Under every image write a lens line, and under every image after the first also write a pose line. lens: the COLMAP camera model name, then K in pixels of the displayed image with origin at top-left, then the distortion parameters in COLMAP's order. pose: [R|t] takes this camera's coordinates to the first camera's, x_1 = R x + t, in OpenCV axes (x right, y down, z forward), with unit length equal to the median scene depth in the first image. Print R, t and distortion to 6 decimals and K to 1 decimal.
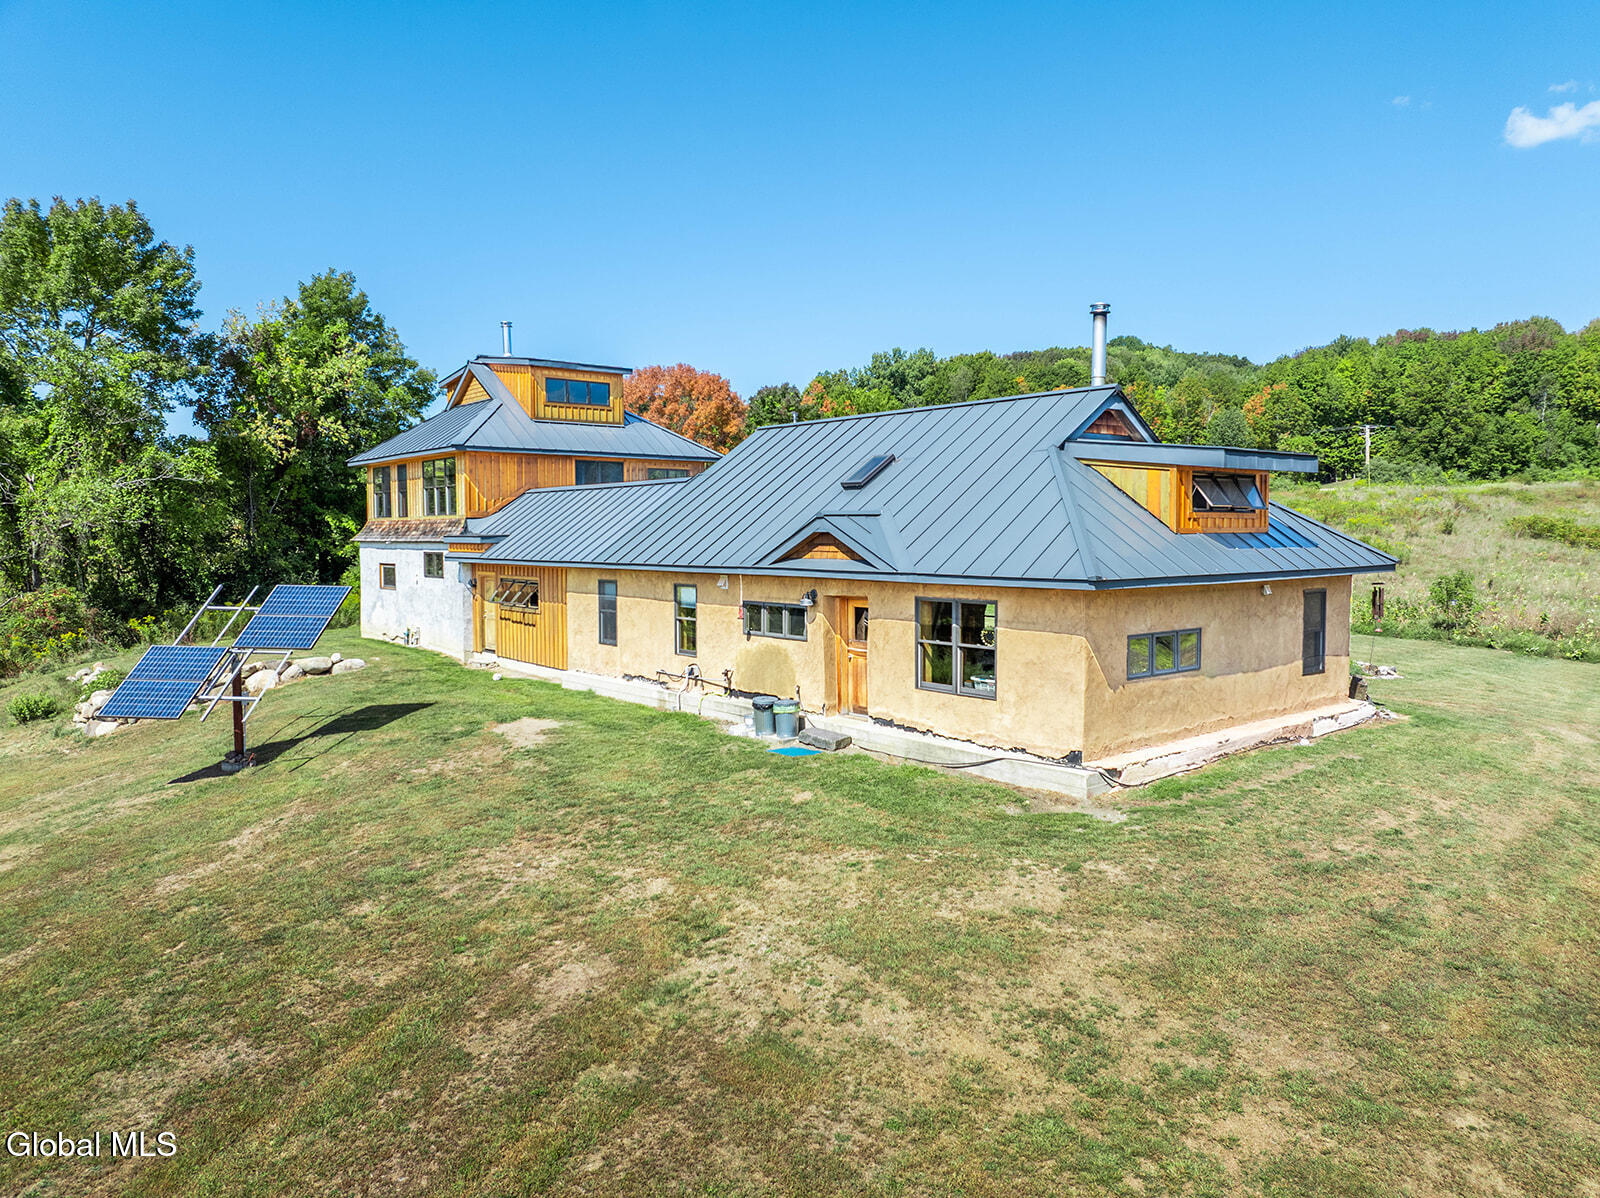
lens RADIAL K [[1122.2, 0, 803.3], [0, 1122.2, 595.4], [0, 0, 1]] dist [-0.034176, -0.003775]
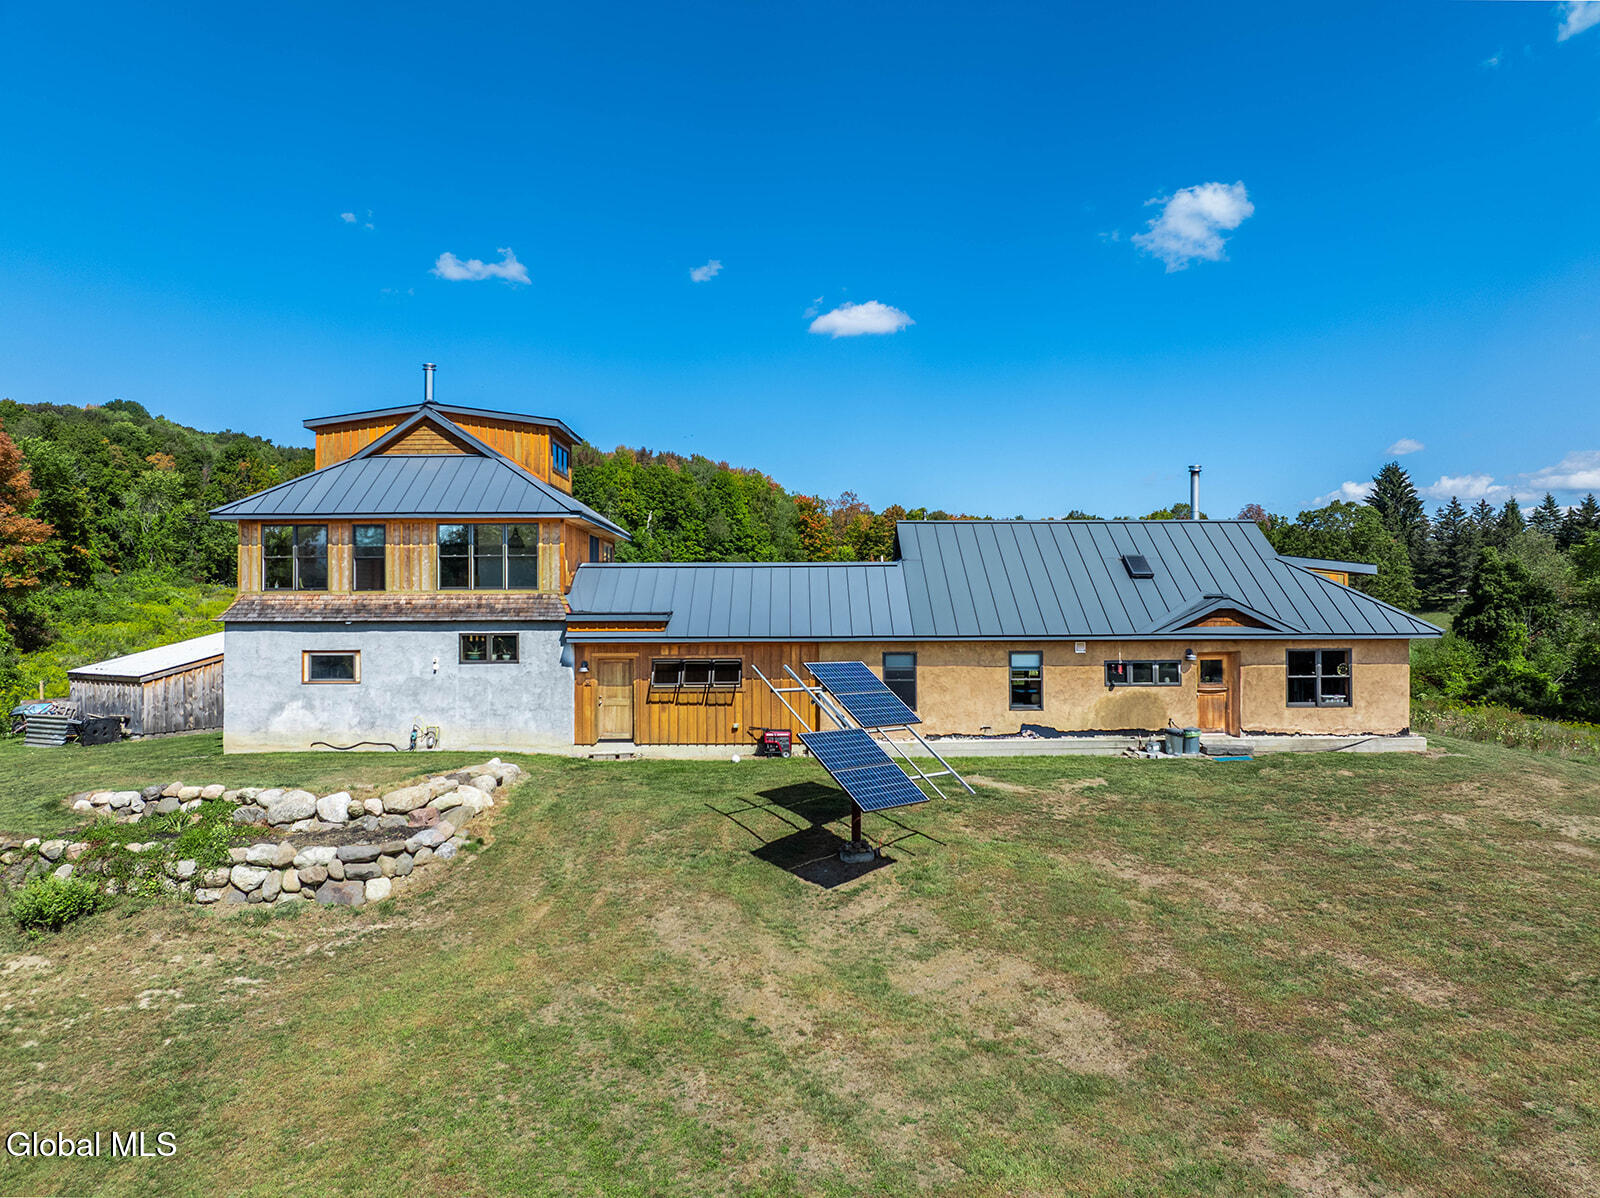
lens RADIAL K [[1130.7, 0, 804.2], [0, 1130.7, 598.9], [0, 0, 1]] dist [-0.036209, -0.001628]
pose [[0.627618, 0.012290, 0.778425, -0.807024], [0.045100, 0.997622, -0.052113, -0.009150], [-0.777214, 0.067815, 0.625571, 0.272854]]
